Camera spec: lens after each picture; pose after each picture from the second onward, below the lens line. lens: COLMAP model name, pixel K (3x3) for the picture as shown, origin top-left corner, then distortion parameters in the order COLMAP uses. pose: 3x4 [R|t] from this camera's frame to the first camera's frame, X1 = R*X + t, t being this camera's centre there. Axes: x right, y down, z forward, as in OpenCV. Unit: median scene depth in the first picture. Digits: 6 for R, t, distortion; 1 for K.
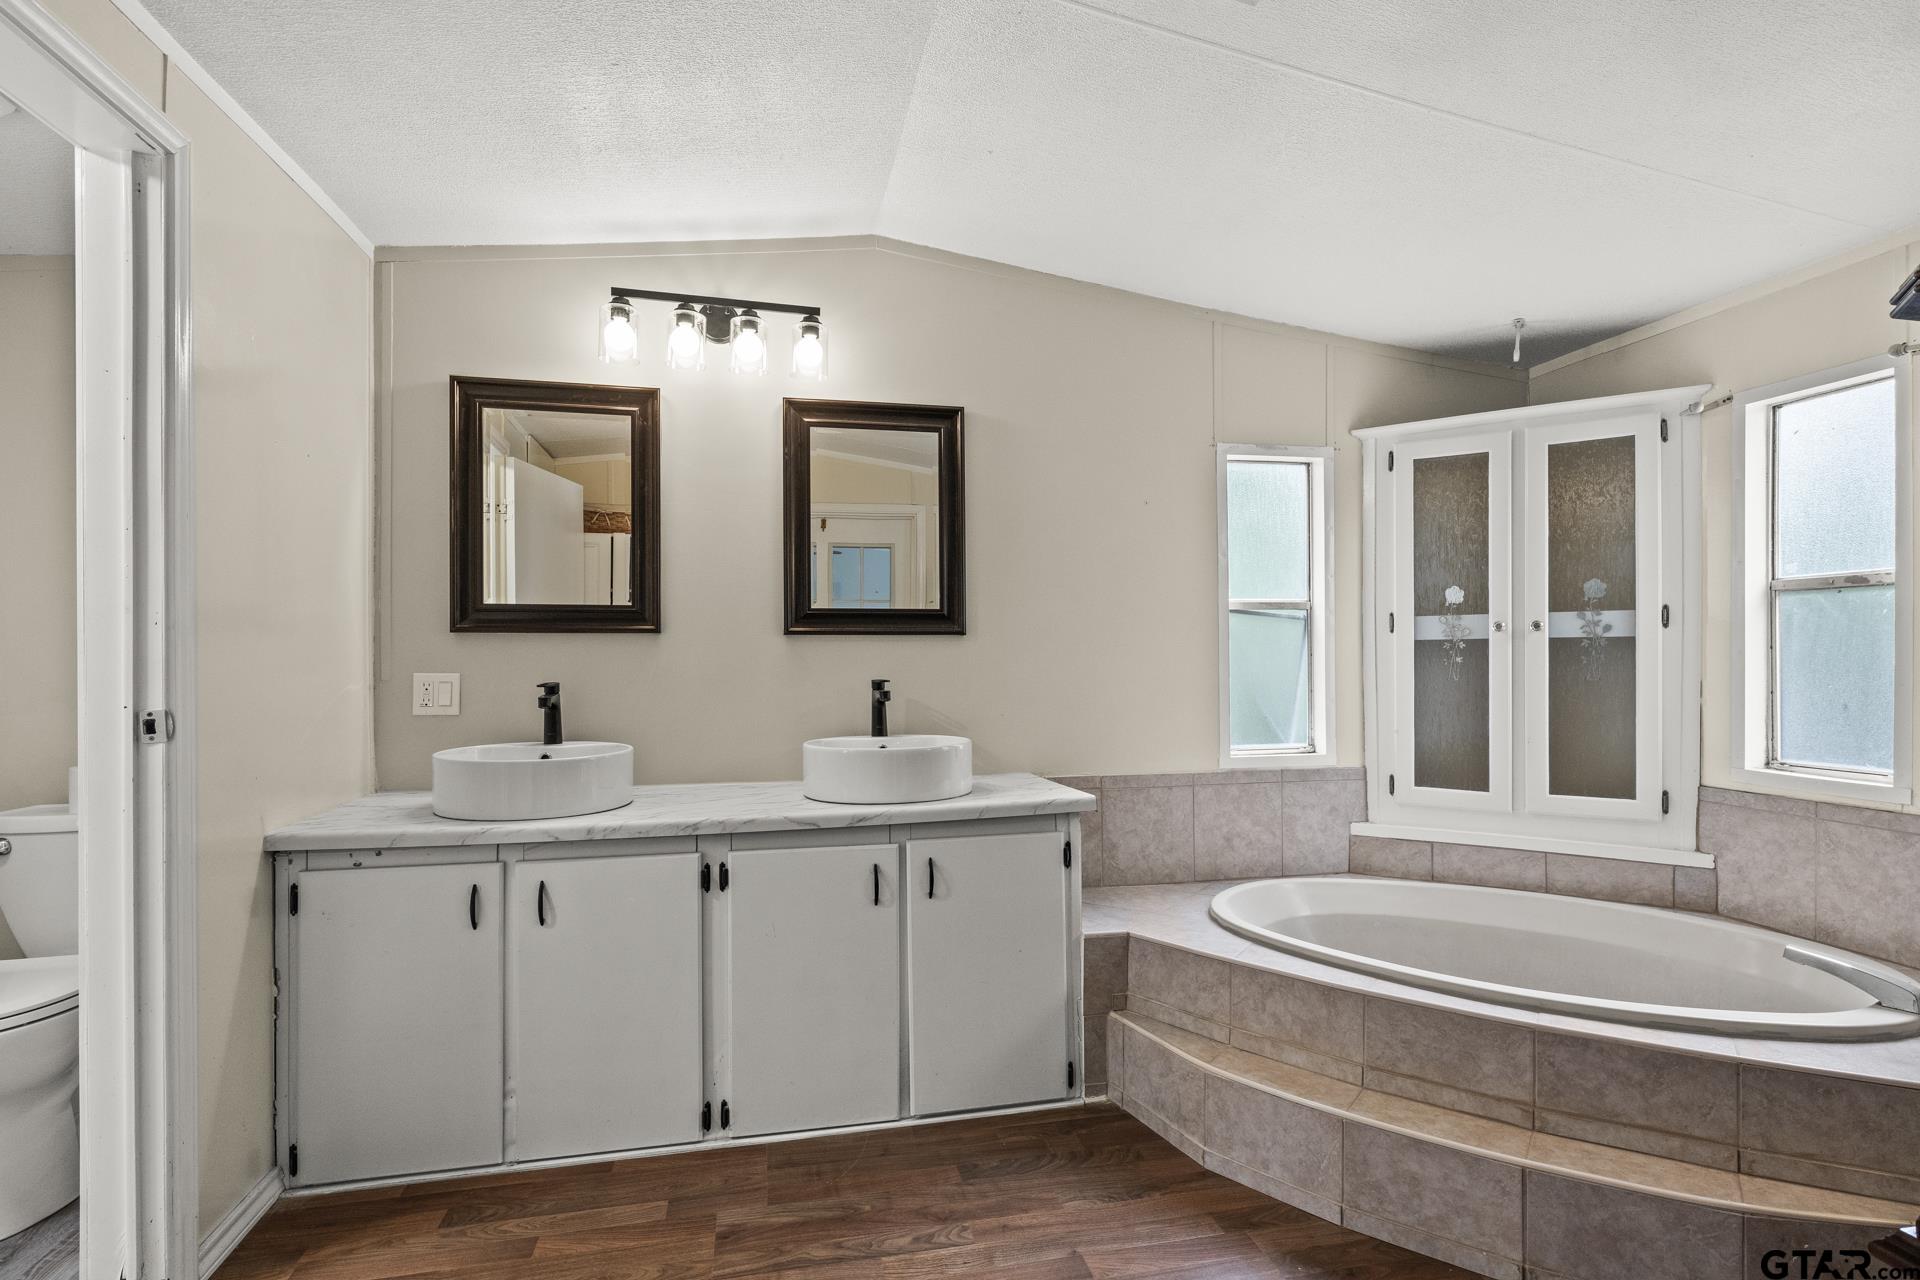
lens RADIAL K [[949.4, 0, 954.2], [0, 949.4, 656.1], [0, 0, 1]] dist [-0.017063, 0.002027]
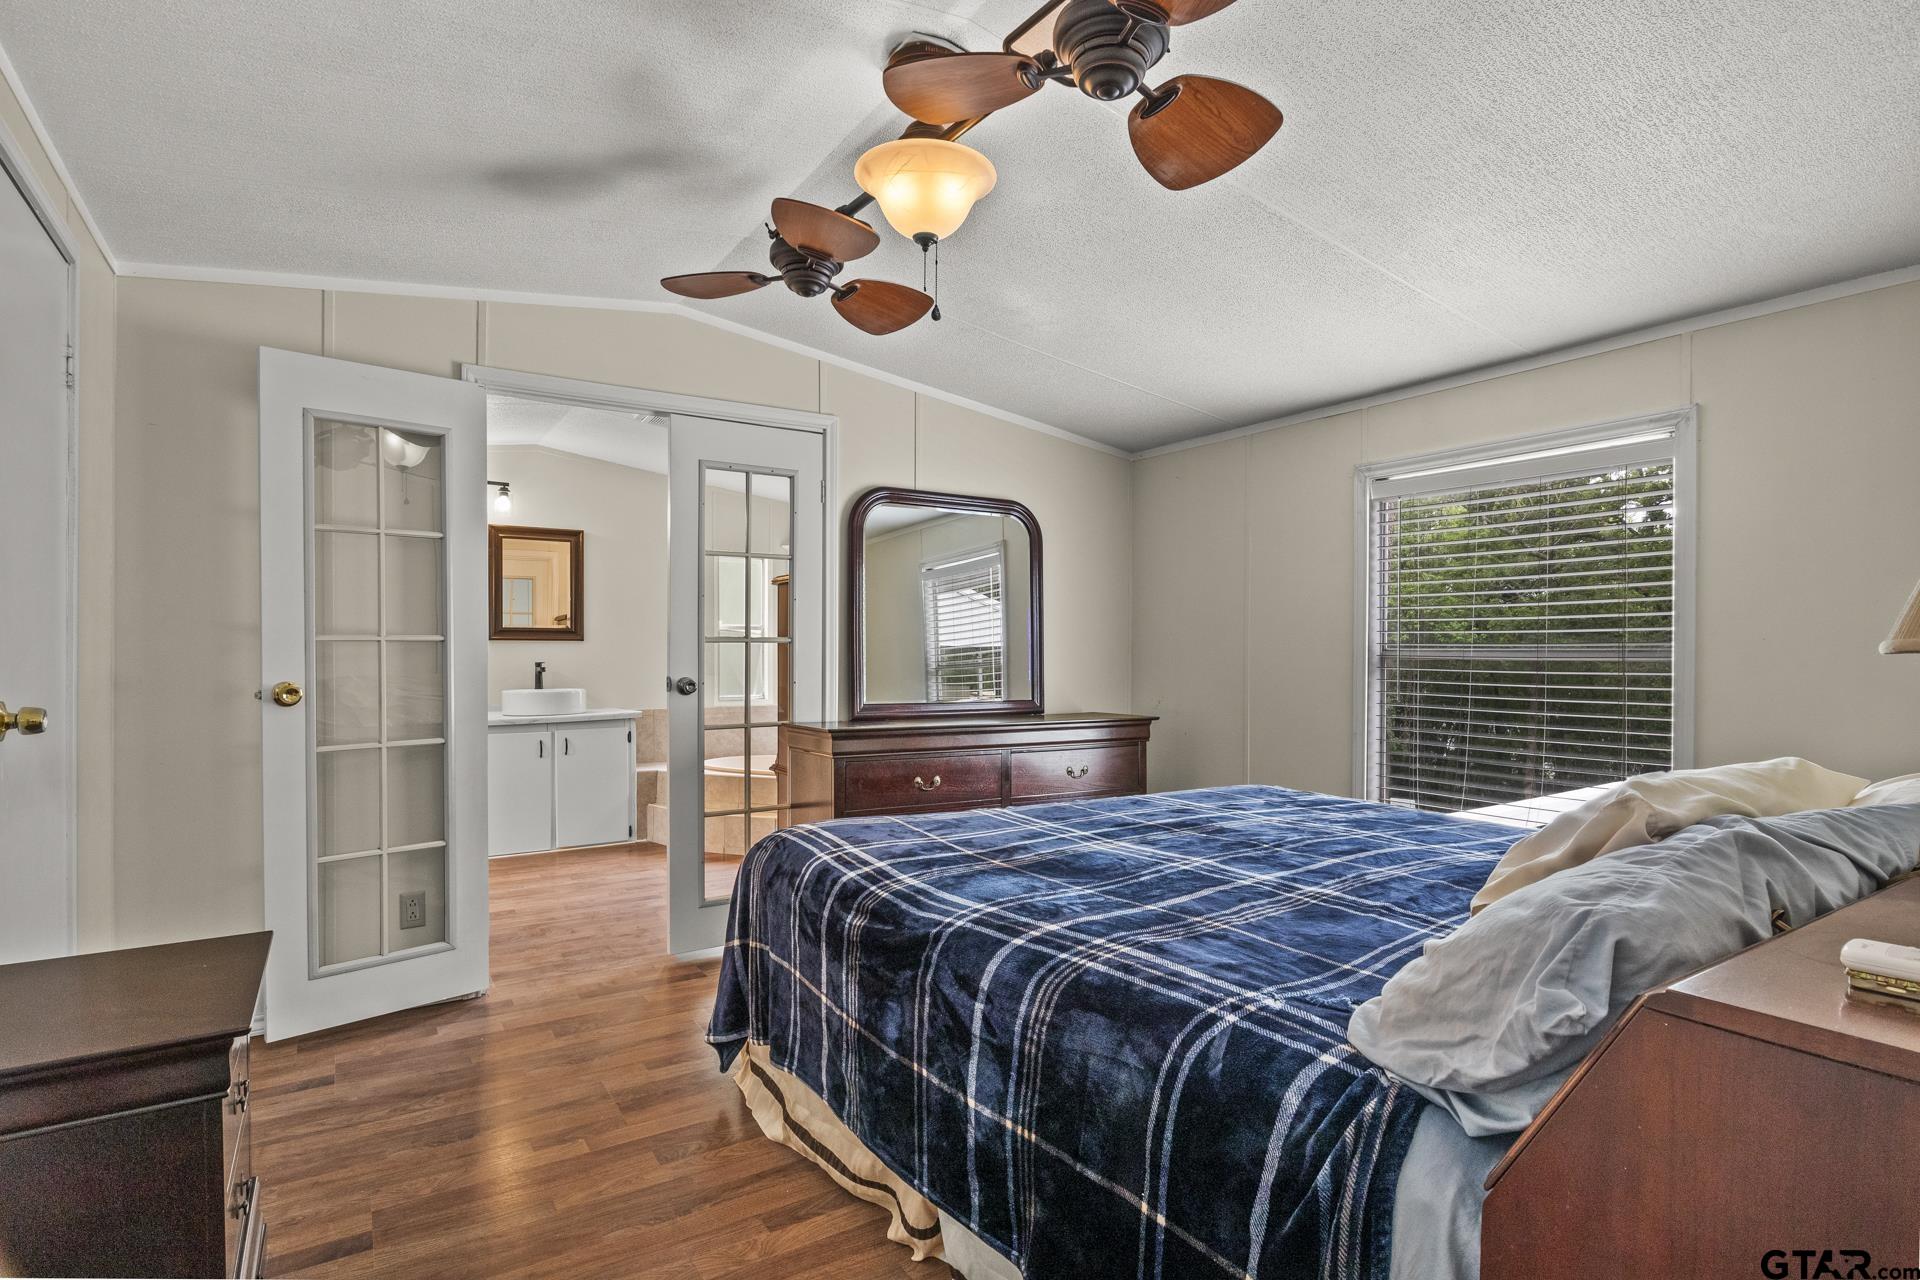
lens RADIAL K [[949.4, 0, 955.1], [0, 949.4, 646.1], [0, 0, 1]] dist [-0.017063, 0.002027]
pose [[0.929330, 0.006119, 0.369199, 0.003365], [0.000153, 0.999856, -0.016957, 0.026899], [-0.369250, 0.015815, 0.929196, -1.348600]]
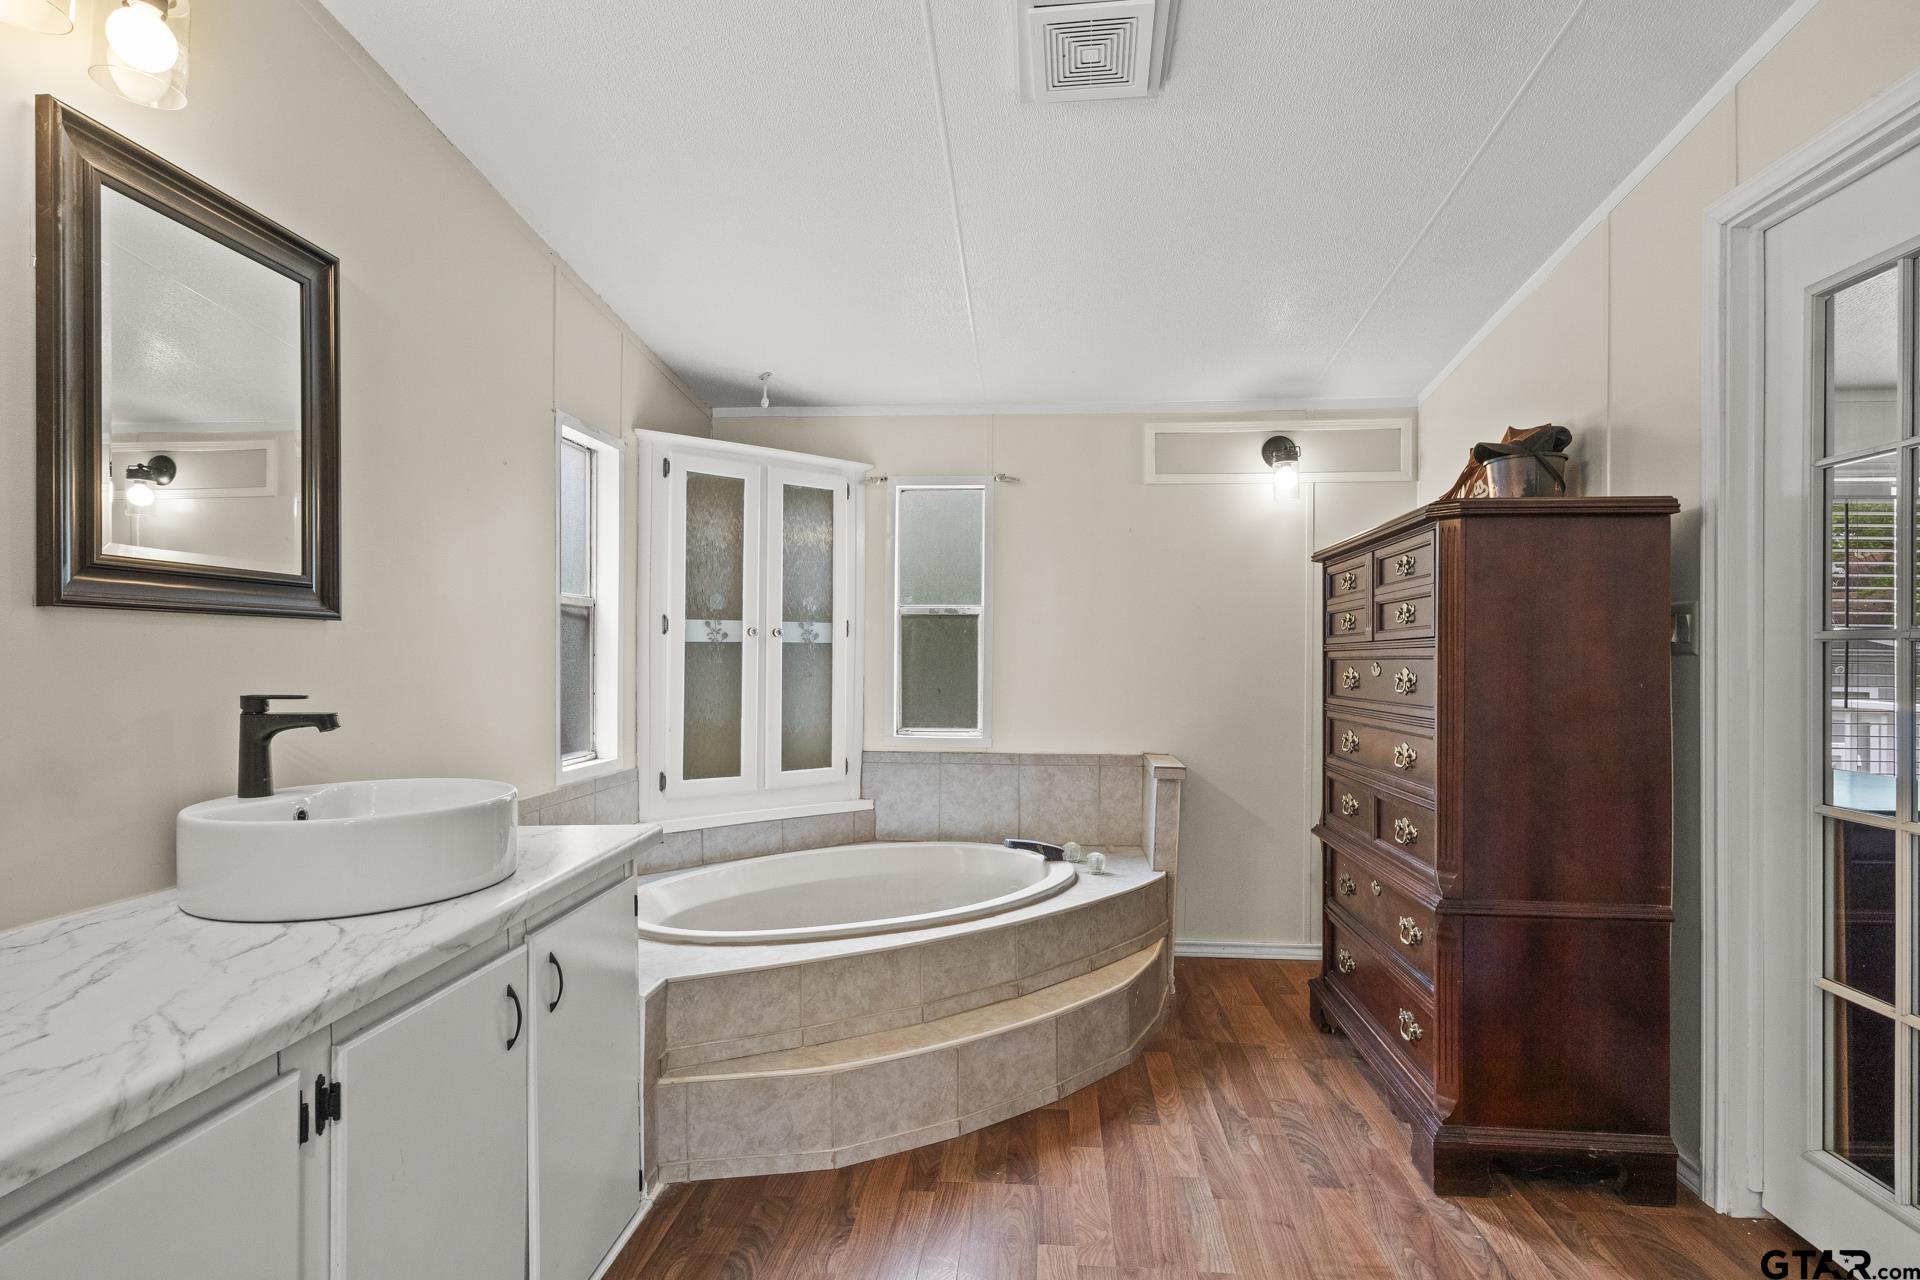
lens RADIAL K [[949.4, 0, 974.6], [0, 949.4, 660.9], [0, 0, 1]] dist [-0.017063, 0.002027]
pose [[0.276795, 0.000206, 0.960929, -0.524384], [-0.005115, 0.999986, 0.001259, 0.001595], [-0.960915, -0.005264, 0.276793, 0.467124]]
